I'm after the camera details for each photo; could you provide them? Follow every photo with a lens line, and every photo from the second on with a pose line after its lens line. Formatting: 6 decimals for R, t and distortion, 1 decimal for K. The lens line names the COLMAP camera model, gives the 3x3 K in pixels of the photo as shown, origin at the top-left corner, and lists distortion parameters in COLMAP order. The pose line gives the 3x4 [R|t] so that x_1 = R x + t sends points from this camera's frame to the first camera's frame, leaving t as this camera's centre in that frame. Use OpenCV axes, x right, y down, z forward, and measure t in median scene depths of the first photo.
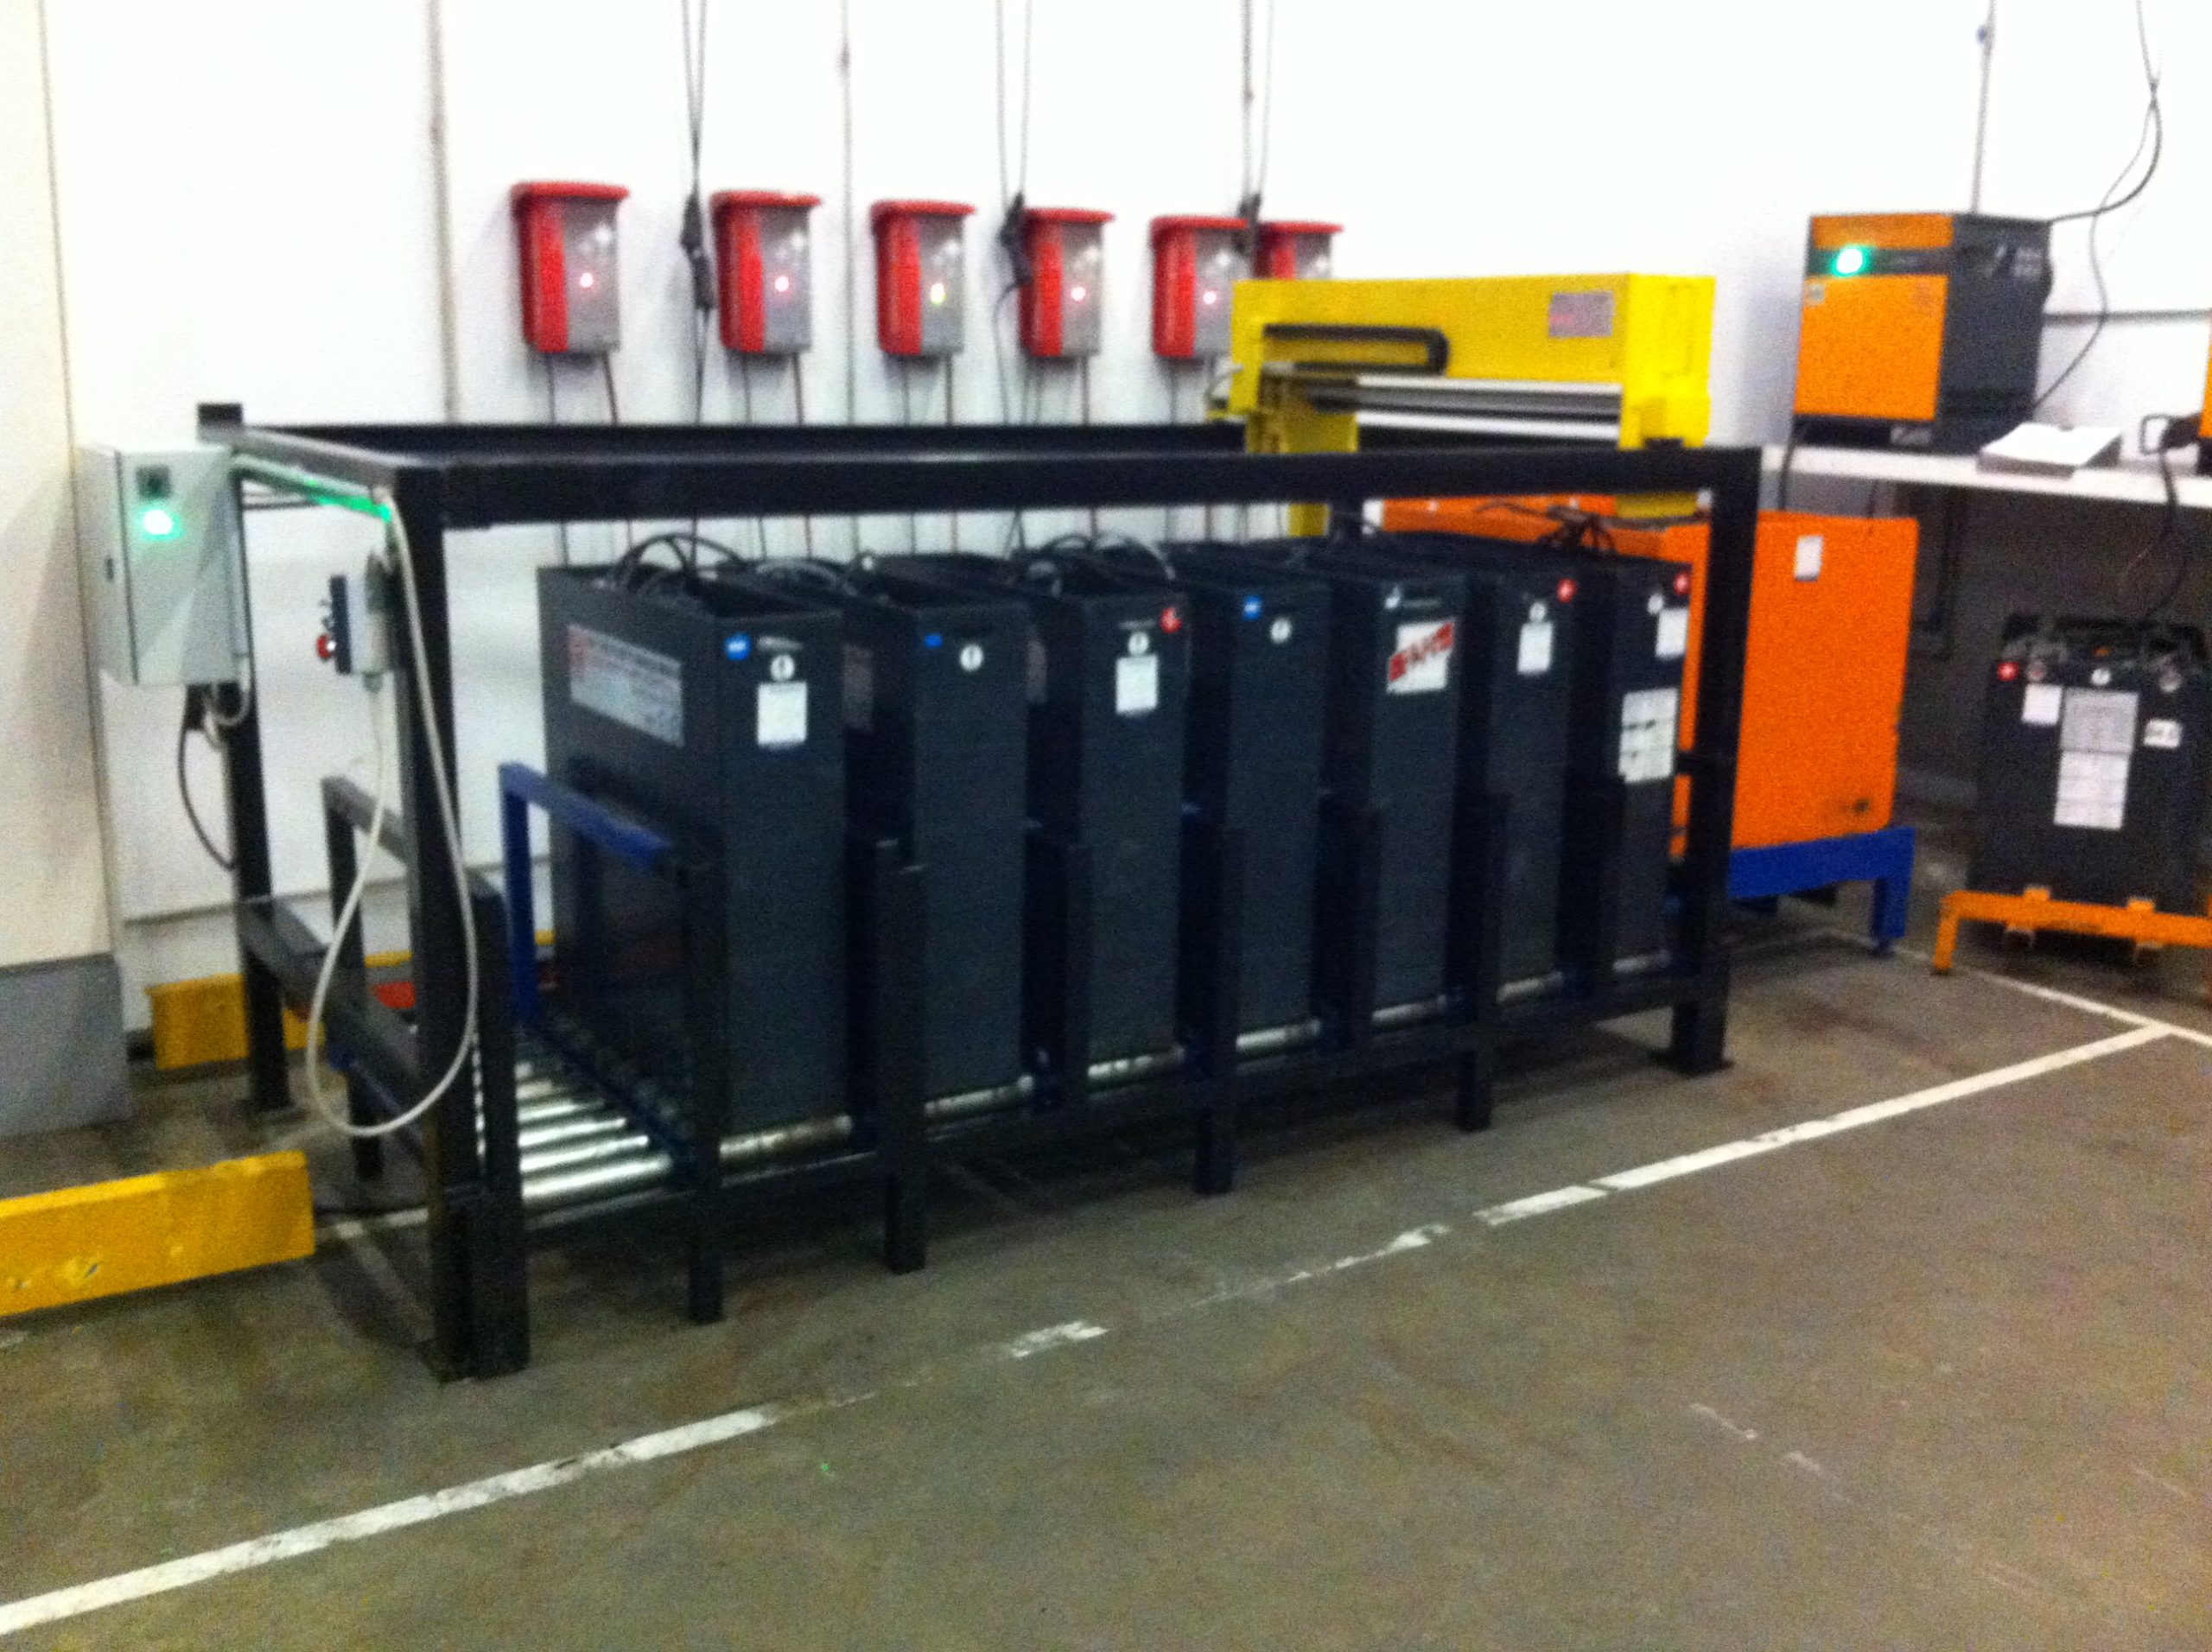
lens RADIAL K [[2113.5, 0, 1111.2], [0, 2113.5, 787.7], [0, 0, 1]] dist [0.094799, -0.323114]
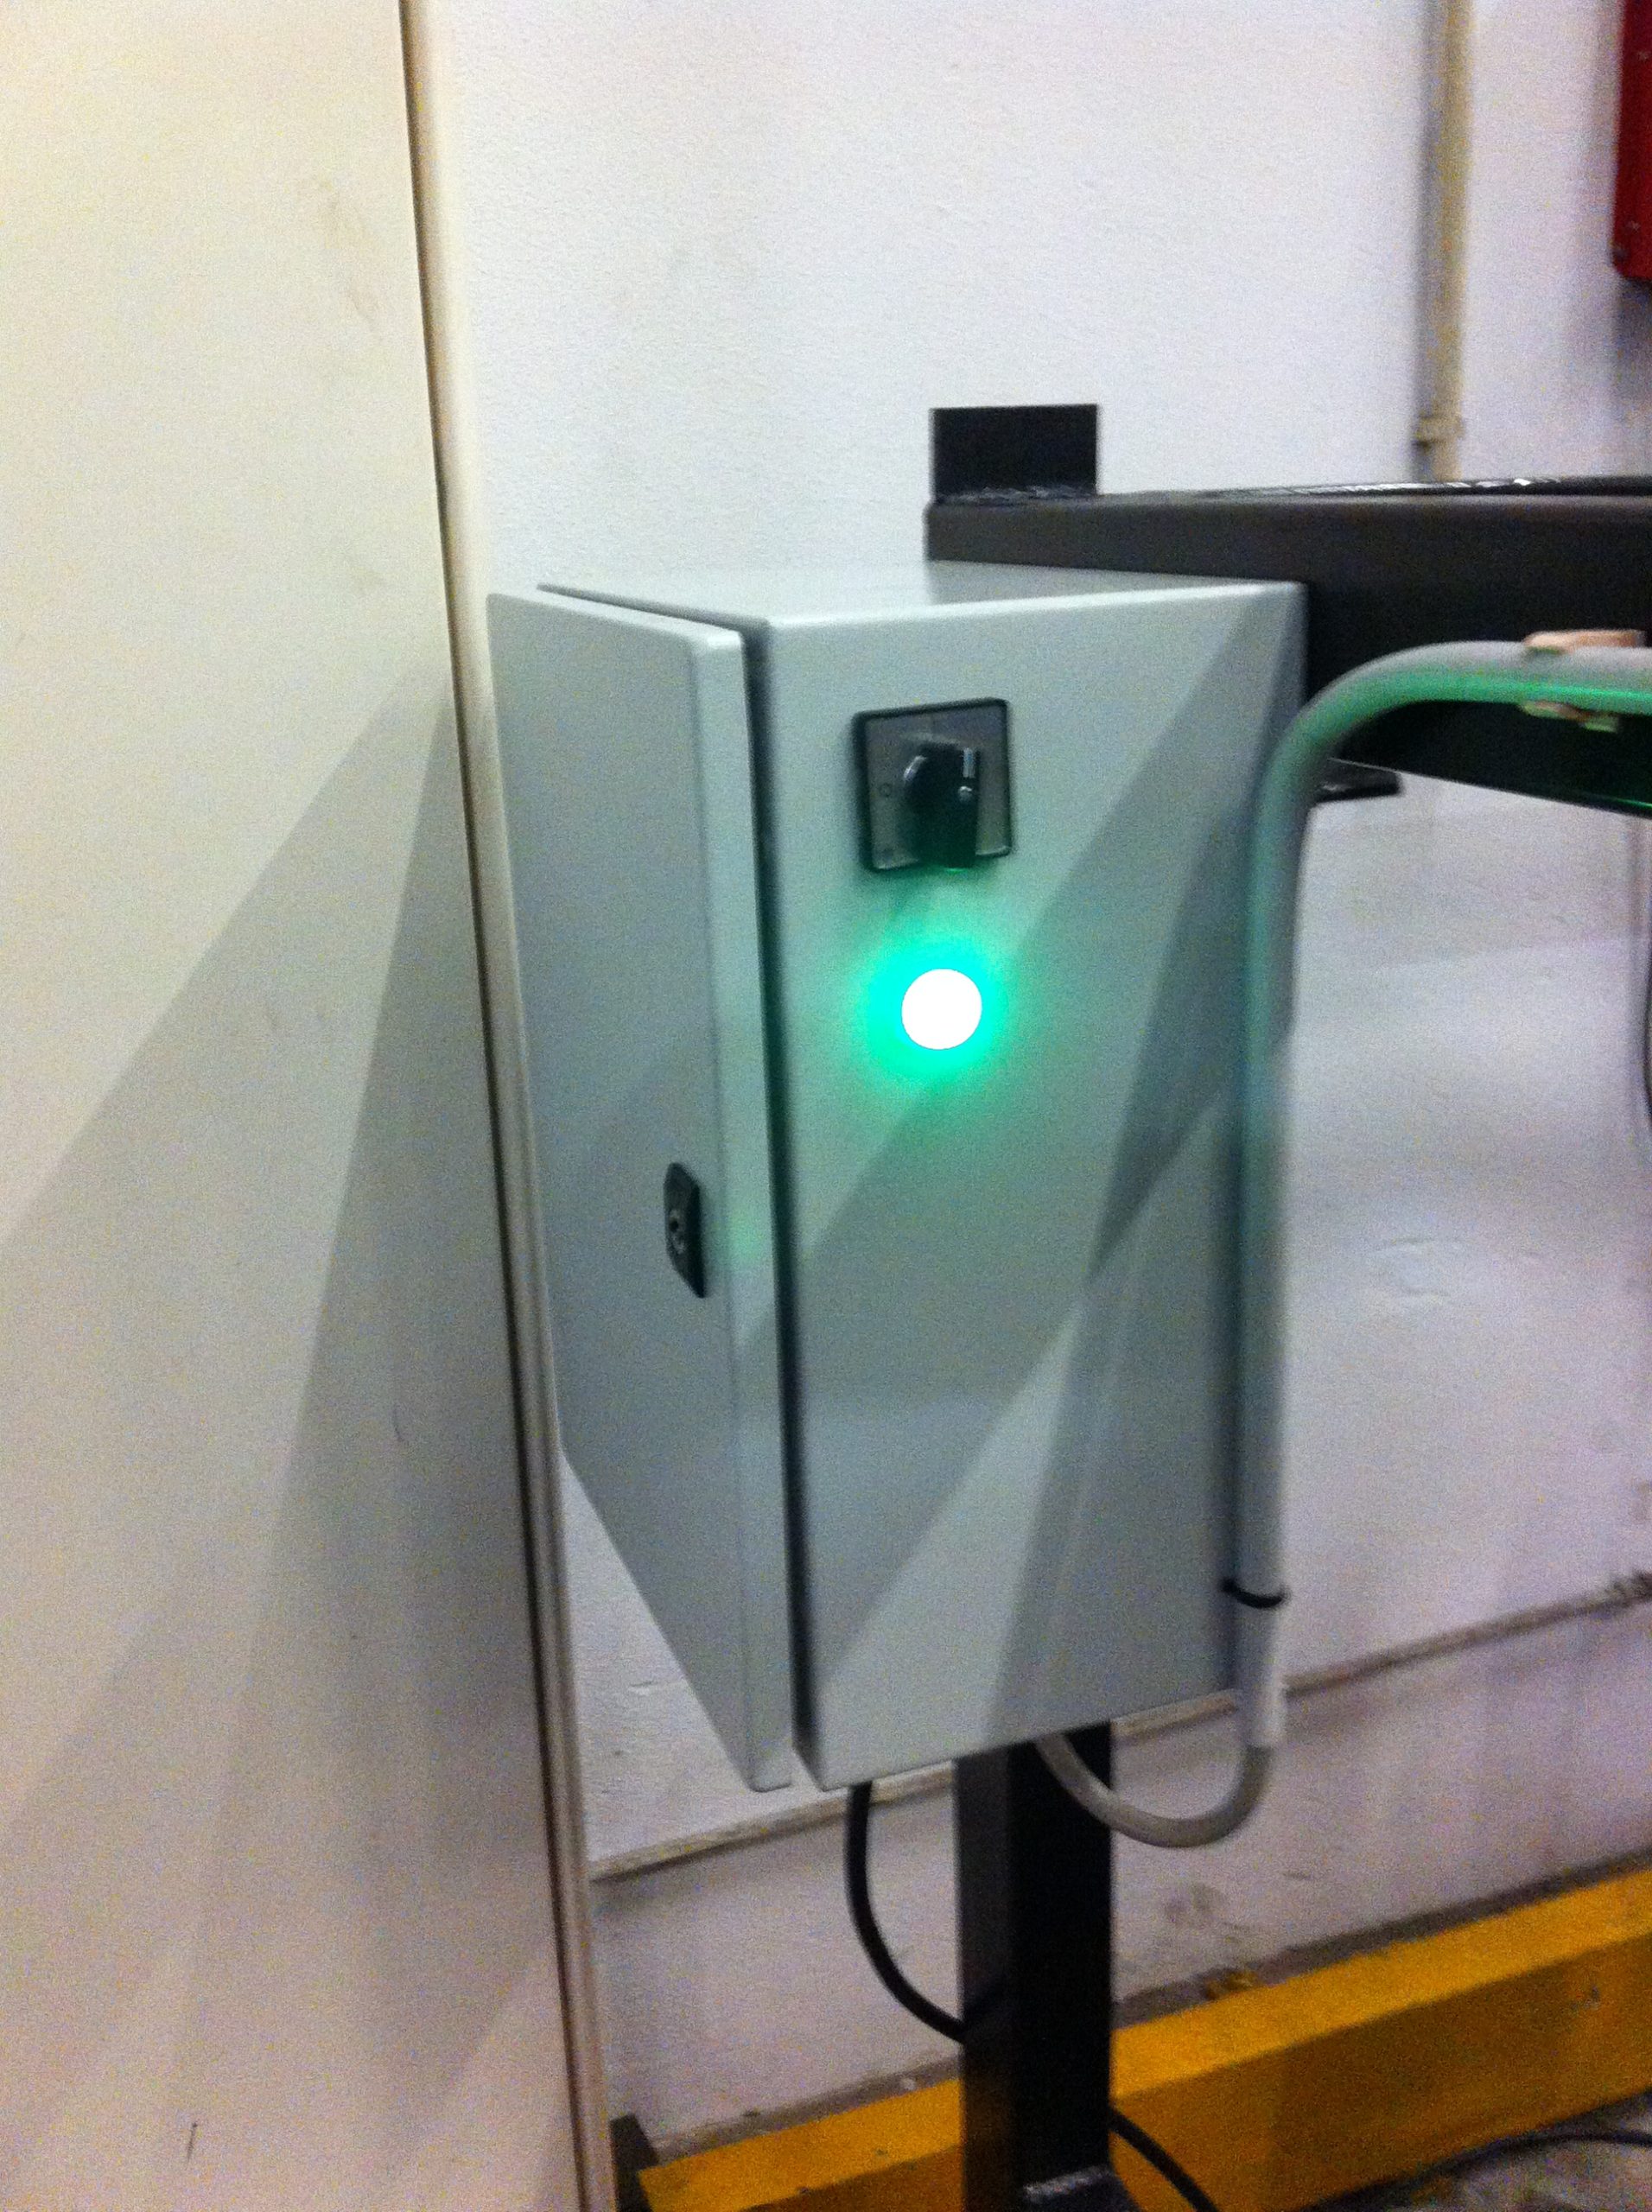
lens RADIAL K [[2113.5, 0, 830.8], [0, 2113.5, 1059.3], [0, 0, 1]] dist [0.094799, -0.323114]
pose [[0.973912, 0.013051, -0.226550, -0.409120], [0.000873, 0.998122, 0.061256, -0.129115], [0.226923, -0.059856, 0.972071, 0.801454]]
